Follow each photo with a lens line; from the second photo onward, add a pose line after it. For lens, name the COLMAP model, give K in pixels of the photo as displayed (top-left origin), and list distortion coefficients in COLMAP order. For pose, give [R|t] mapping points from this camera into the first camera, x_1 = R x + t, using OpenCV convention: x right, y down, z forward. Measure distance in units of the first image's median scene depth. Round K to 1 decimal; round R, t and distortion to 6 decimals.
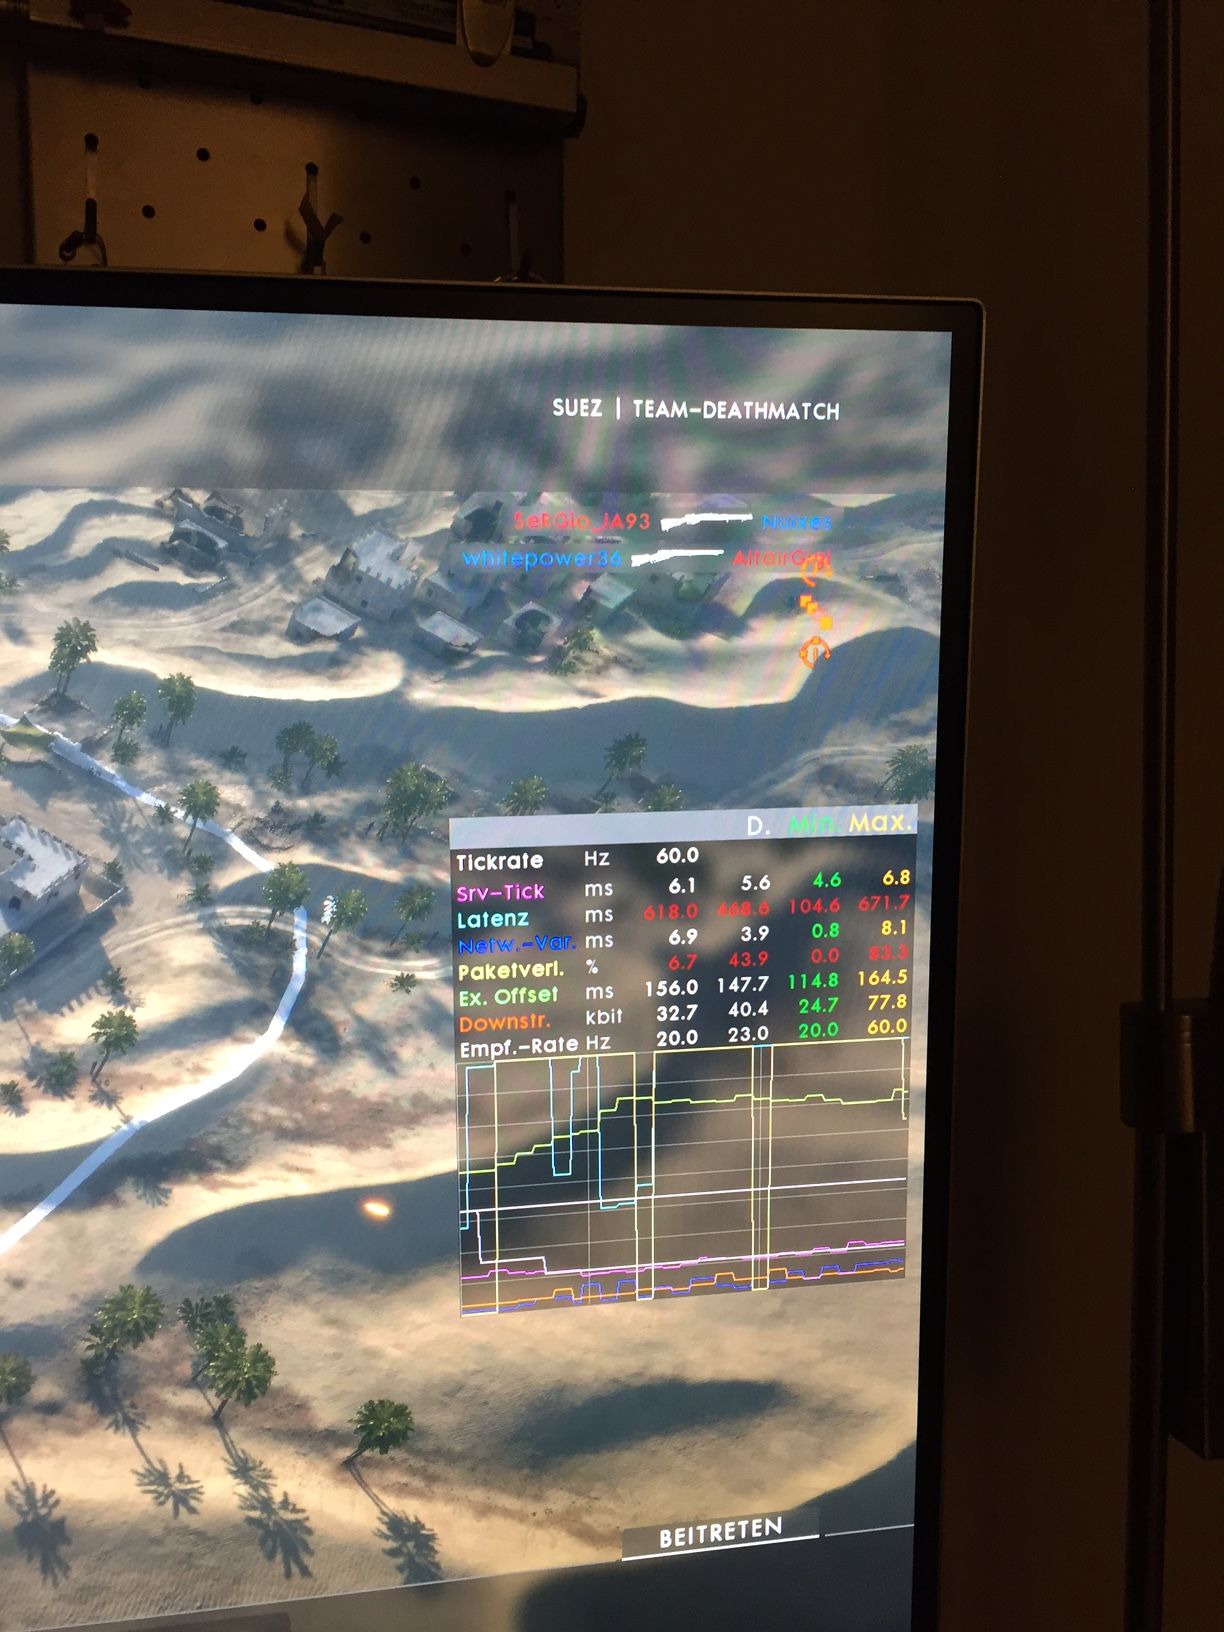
lens RADIAL K [[1400.7, 0, 604.0], [0, 1400.7, 814.4], [0, 0, 1]] dist [0.049813, -0.037679]
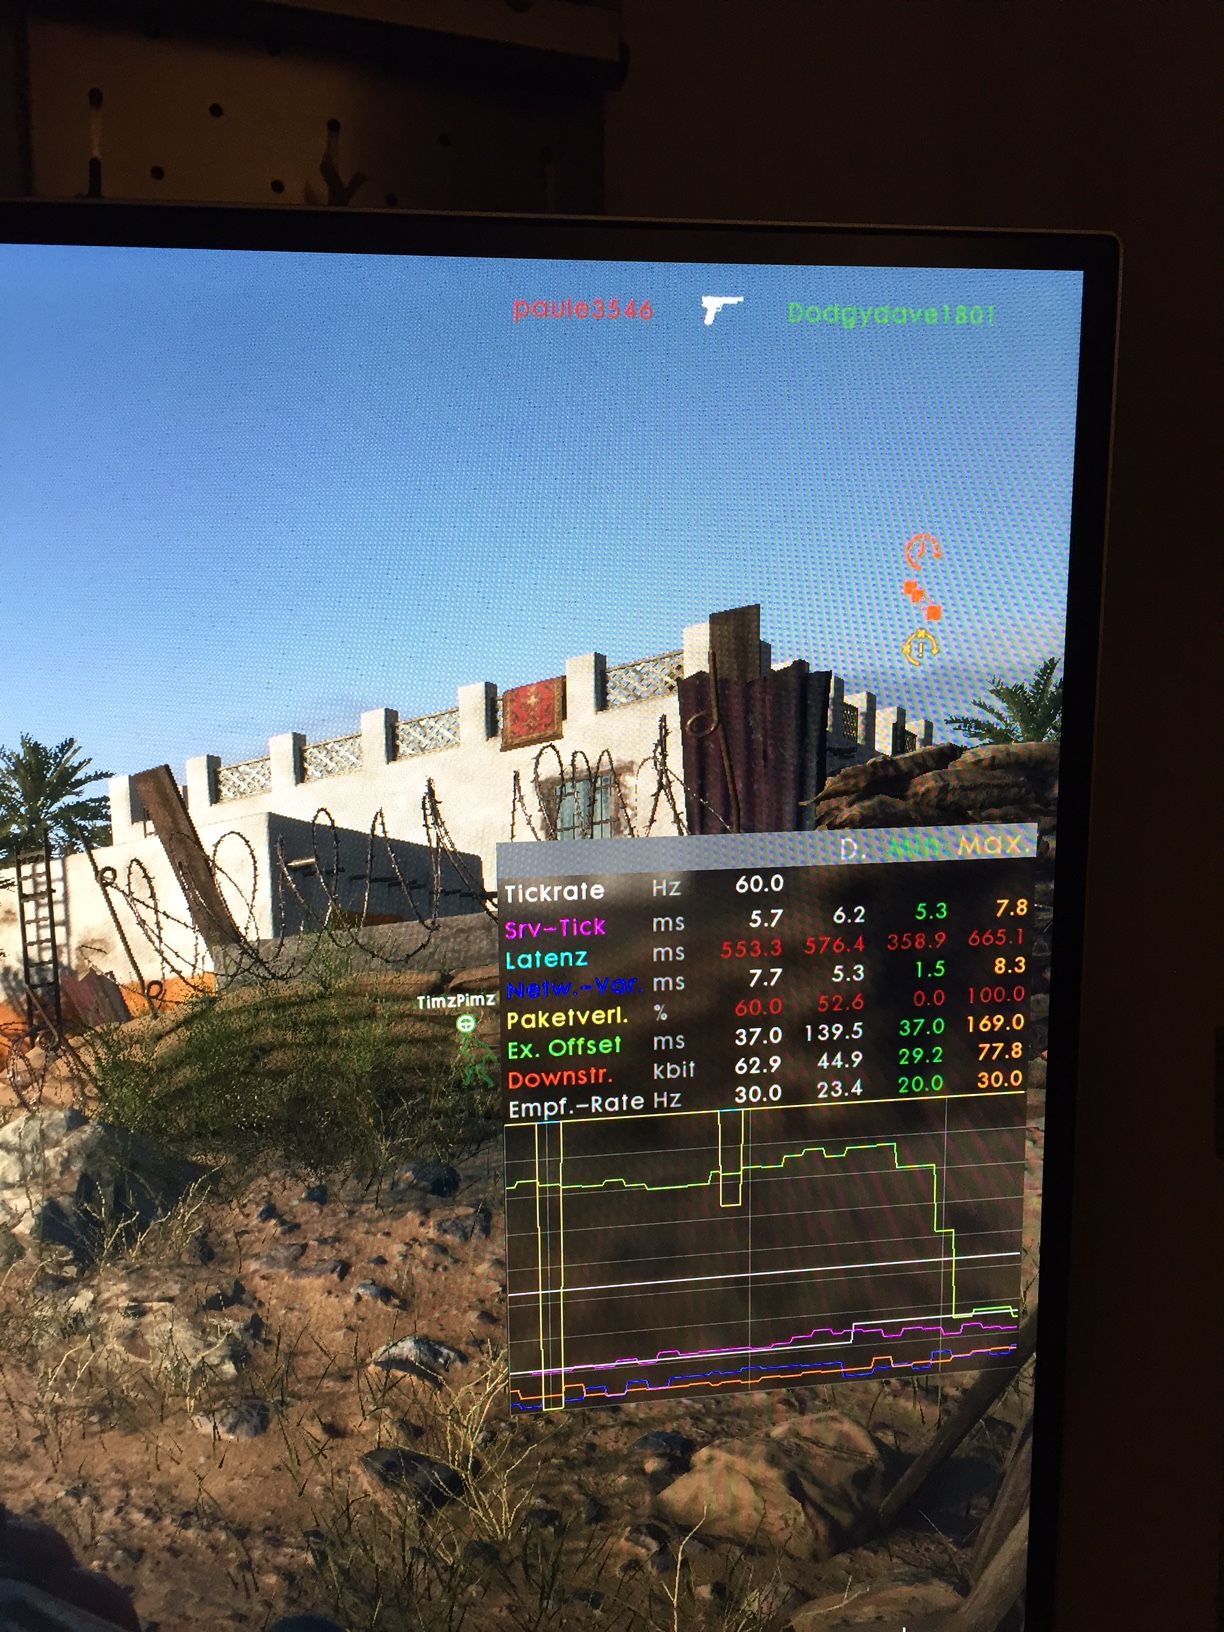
lens RADIAL K [[1400.7, 0, 601.1], [0, 1400.7, 821.0], [0, 0, 1]] dist [0.049813, -0.037679]
pose [[0.999840, -0.002193, -0.017768, -0.029517], [0.002337, 0.999964, 0.008125, -0.016562], [0.017750, -0.008165, 0.999809, 0.136140]]
